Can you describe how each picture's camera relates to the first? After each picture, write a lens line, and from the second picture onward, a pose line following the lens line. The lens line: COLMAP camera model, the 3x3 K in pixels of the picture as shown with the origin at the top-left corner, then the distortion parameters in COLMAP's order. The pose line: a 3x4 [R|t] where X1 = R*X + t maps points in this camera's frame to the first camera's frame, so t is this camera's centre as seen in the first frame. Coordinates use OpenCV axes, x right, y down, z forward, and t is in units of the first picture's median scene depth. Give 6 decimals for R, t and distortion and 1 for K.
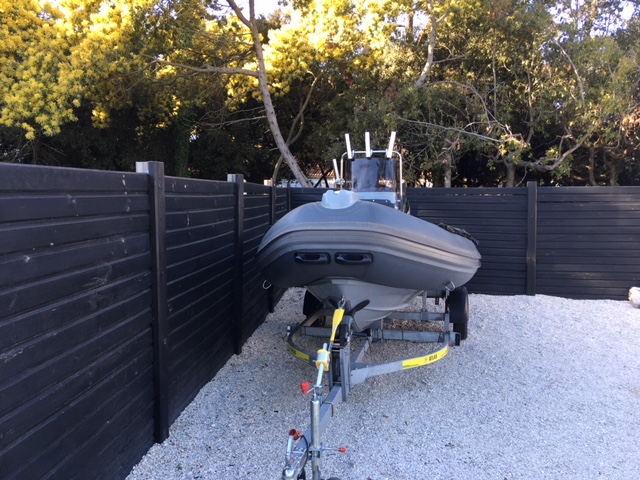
lens RADIAL K [[537.2, 0, 315.3], [0, 537.2, 240.5], [0, 0, 1]] dist [0.105160, -0.152204]
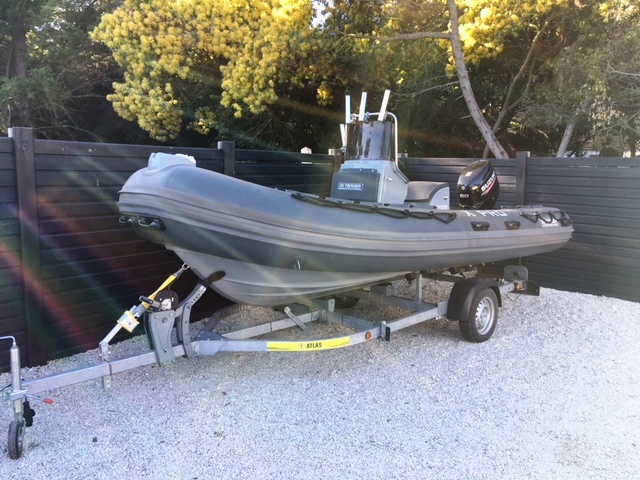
lens RADIAL K [[537.2, 0, 319.9], [0, 537.2, 243.6], [0, 0, 1]] dist [0.105160, -0.152204]
pose [[0.853175, 0.083209, -0.514945, 0.246071], [-0.056875, 0.996148, 0.066734, -0.003743], [0.518515, -0.027648, 0.854622, 0.093086]]
